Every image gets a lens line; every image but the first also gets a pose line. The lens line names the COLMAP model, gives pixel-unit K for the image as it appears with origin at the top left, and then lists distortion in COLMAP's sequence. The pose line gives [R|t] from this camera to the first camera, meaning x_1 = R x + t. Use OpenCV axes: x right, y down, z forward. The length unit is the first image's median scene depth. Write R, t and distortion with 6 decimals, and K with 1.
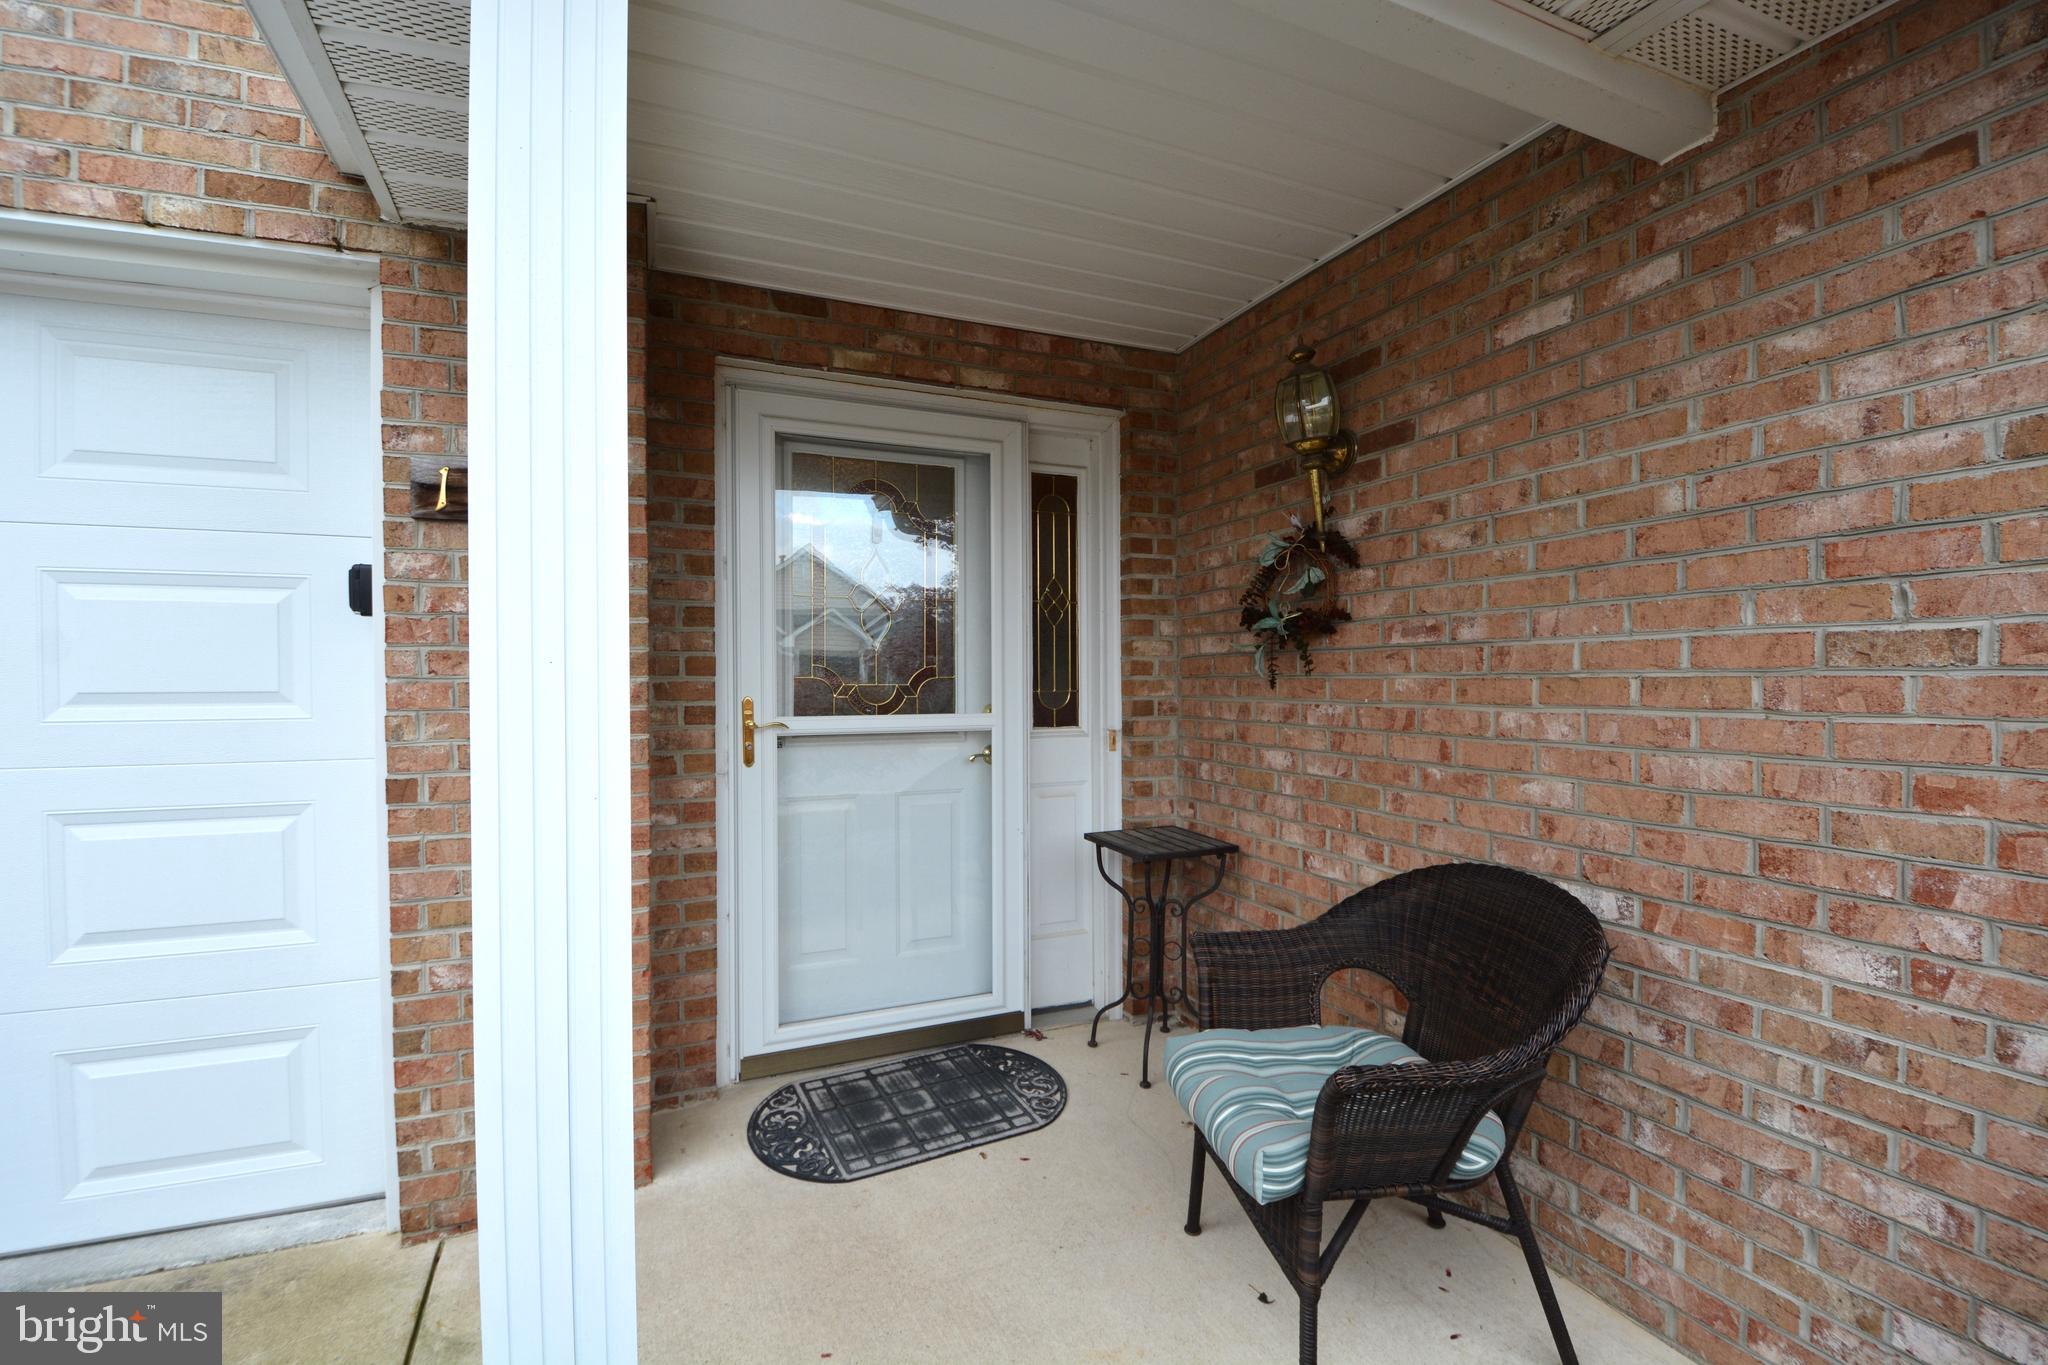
lens RADIAL K [[893.4, 0, 1032.2], [0, 893.4, 687.2], [0, 0, 1]] dist [0.001833, -0.016356]
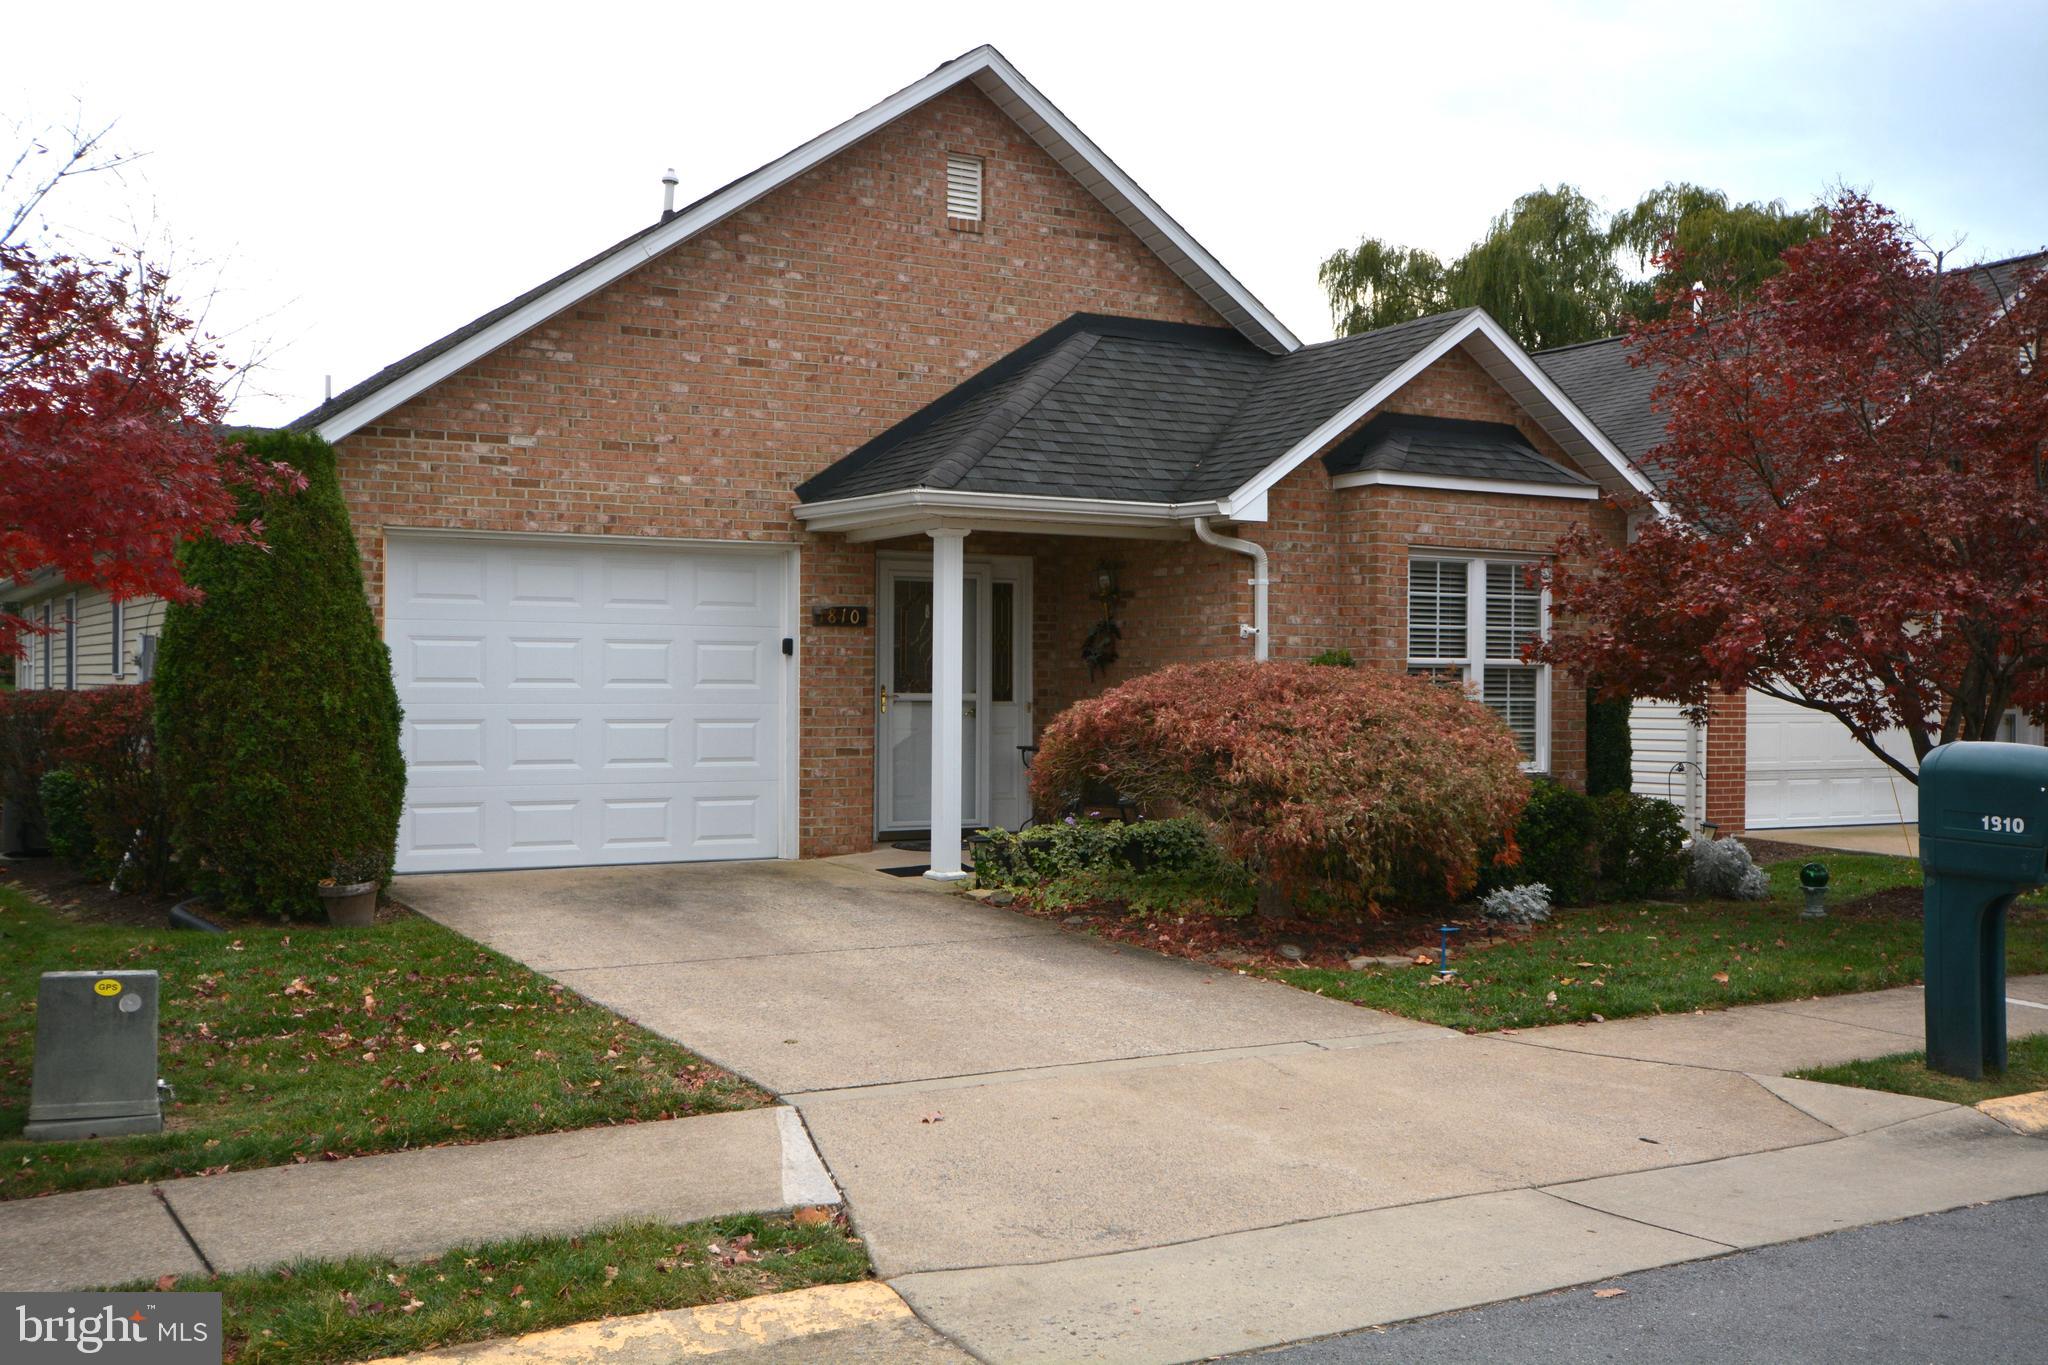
lens RADIAL K [[2030.1, 0, 1024.0], [0, 2030.1, 682.5], [0, 0, 1]] dist [0.000178, -0.000055]
pose [[0.994004, 0.009111, 0.108966, -0.555936], [-0.008114, 0.999921, -0.009587, 0.057447], [-0.109045, 0.008646, 0.993999, -4.718481]]
